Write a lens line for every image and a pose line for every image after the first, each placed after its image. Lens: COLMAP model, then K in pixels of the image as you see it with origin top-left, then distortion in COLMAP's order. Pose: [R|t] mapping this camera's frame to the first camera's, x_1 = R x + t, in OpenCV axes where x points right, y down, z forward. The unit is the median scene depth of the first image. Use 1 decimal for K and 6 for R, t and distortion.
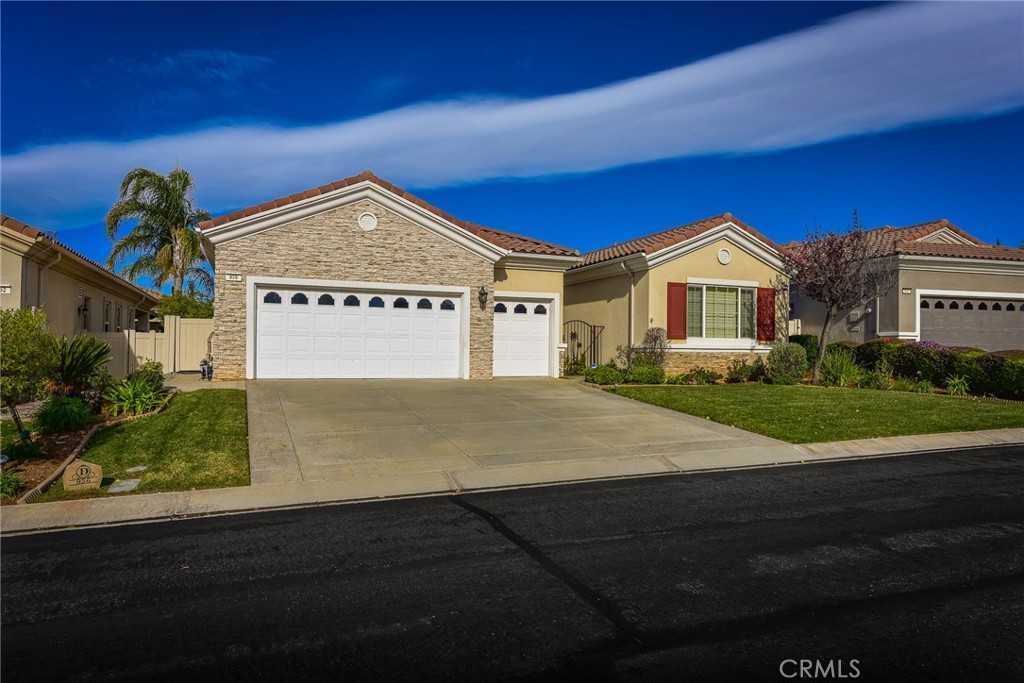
lens RADIAL K [[649.6, 0, 513.0], [0, 649.6, 345.8], [0, 0, 1]] dist [0.014725, -0.001407]
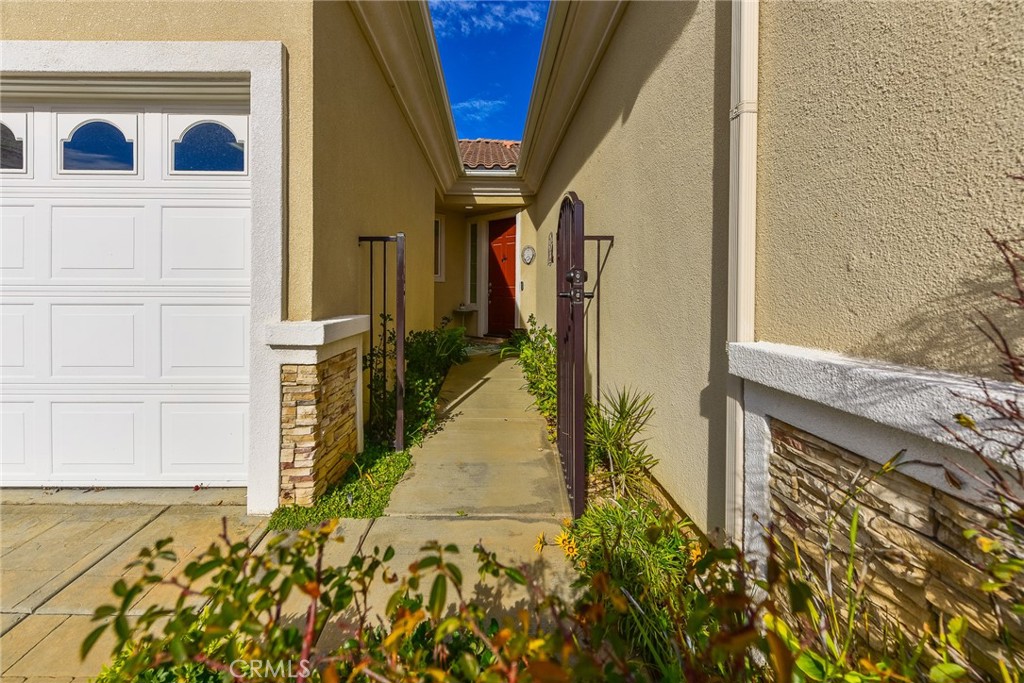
lens RADIAL K [[412.1, 0, 499.3], [0, 412.1, 305.0], [0, 0, 1]] dist [0.003452, -0.000608]
pose [[0.940499, 0.002315, -0.339789, 0.173488], [0.003601, 0.999853, 0.016779, -0.010750], [0.339778, -0.017004, 0.940352, 0.947142]]
